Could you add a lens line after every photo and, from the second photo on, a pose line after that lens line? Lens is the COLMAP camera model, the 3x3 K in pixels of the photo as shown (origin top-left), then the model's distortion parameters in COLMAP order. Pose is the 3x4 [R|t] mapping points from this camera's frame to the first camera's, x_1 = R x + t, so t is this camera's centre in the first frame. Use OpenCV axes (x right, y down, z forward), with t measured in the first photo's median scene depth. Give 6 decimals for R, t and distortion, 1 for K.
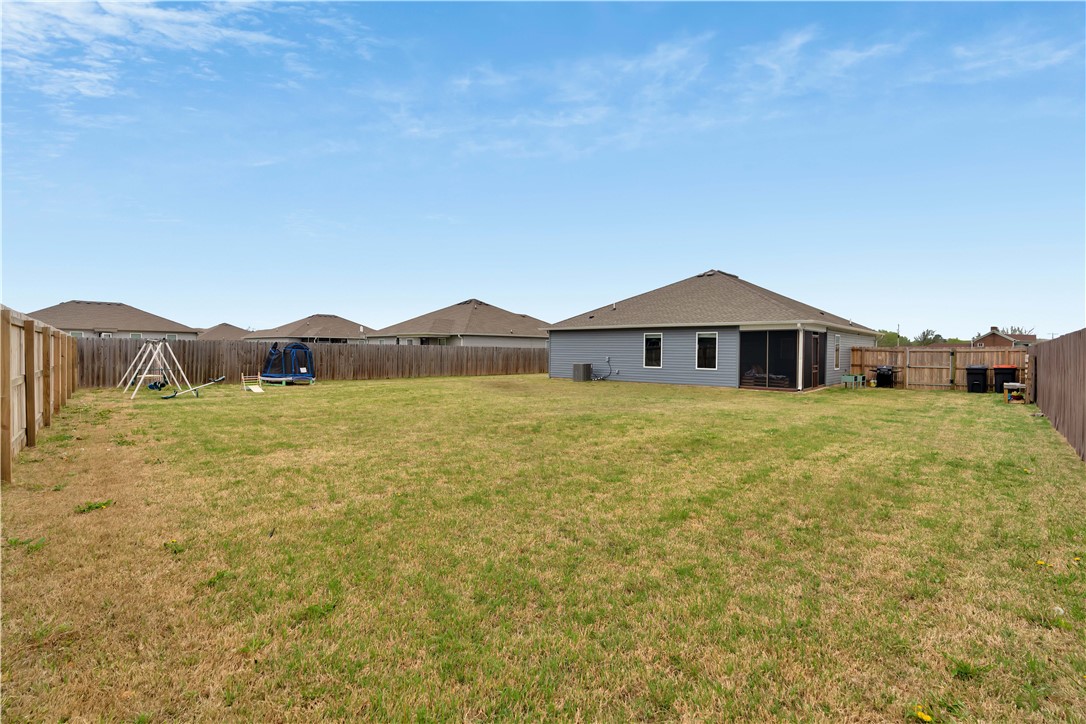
lens RADIAL K [[519.8, 0, 546.0], [0, 519.8, 355.7], [0, 0, 1]] dist [-0.000668, -0.000062]
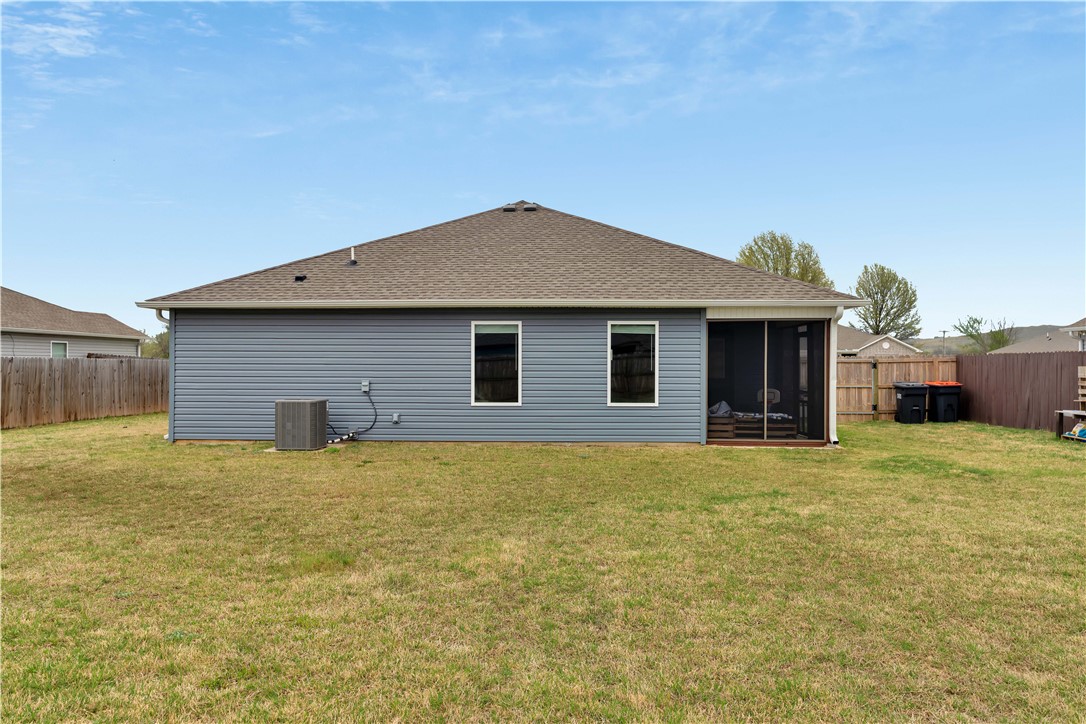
lens RADIAL K [[750.2, 0, 543.0], [0, 750.2, 362.0], [0, 0, 1]] dist [0.001832, 0.000506]
pose [[0.772239, -0.006333, 0.635301, -0.148454], [0.012026, 0.999917, -0.004650, -0.008685], [-0.635218, 0.011231, 0.772251, 0.534112]]
